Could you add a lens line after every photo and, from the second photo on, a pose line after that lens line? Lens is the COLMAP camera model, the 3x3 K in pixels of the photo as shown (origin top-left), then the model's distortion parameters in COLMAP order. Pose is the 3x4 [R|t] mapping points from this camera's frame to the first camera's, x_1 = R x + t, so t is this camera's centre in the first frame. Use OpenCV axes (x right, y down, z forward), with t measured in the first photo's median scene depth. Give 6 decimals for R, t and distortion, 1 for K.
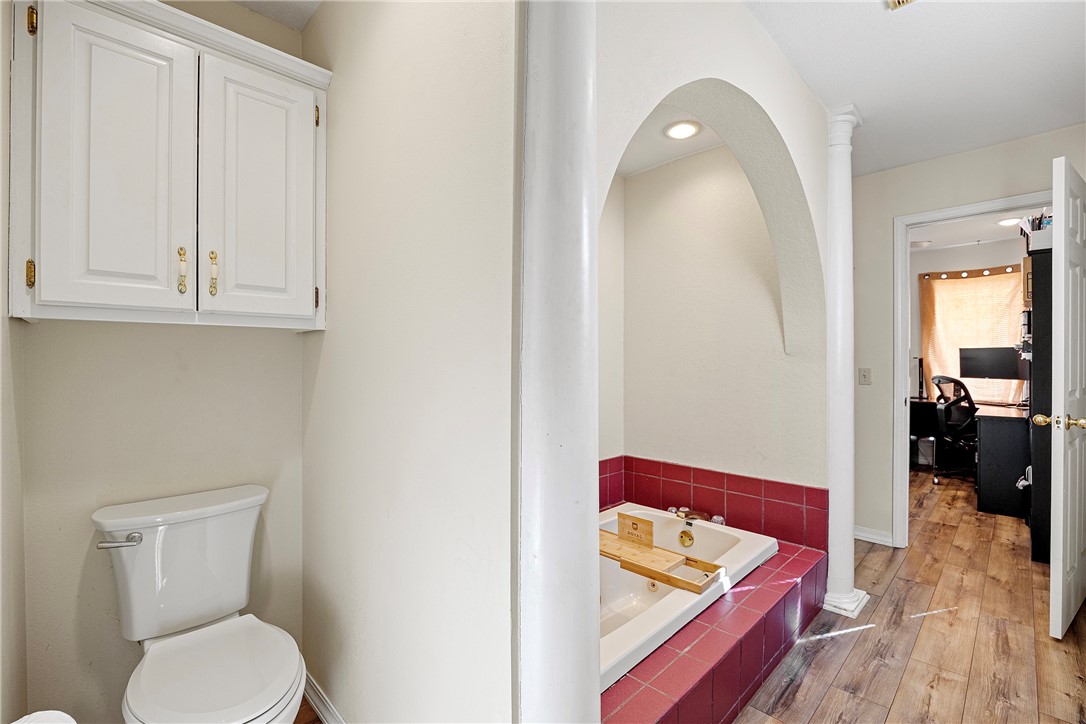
lens RADIAL K [[490.7, 0, 543.0], [0, 490.7, 362.0], [0, 0, 1]] dist [-0.000337, 0.001571]
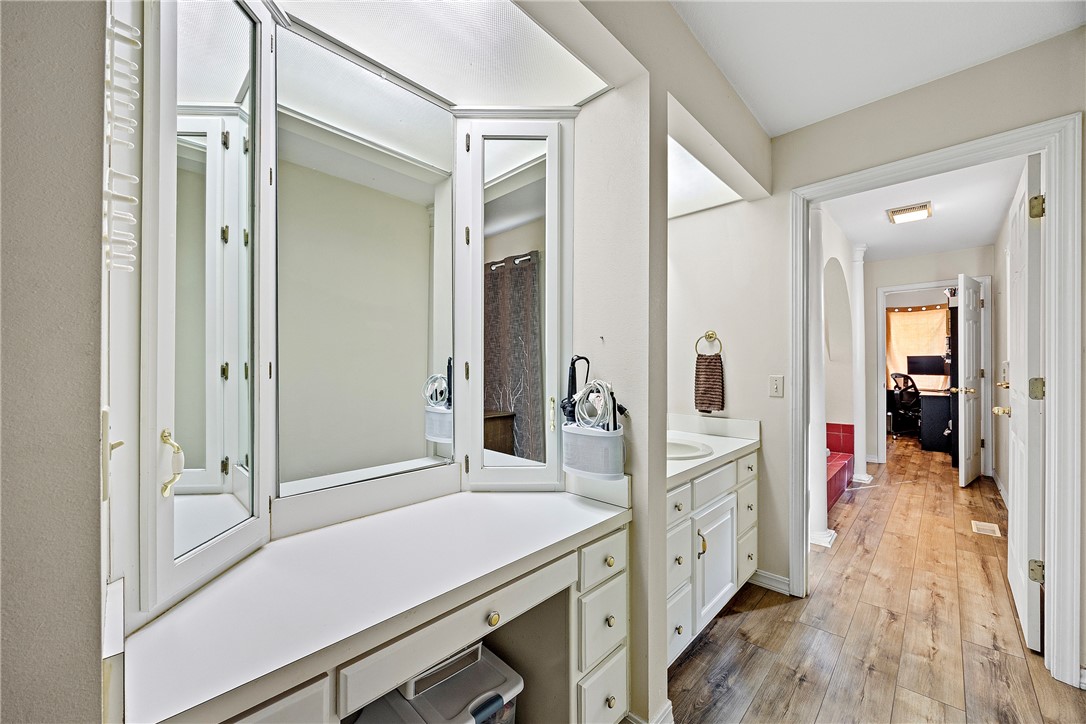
lens RADIAL K [[414.3, 0, 543.0], [0, 414.3, 362.0], [0, 0, 1]] dist [0.000174, -0.000136]
pose [[1.000000, -0.000702, -0.000297, -0.380081], [0.000700, 0.999967, -0.008076, 0.001470], [0.000303, 0.008076, 0.999967, -0.392964]]
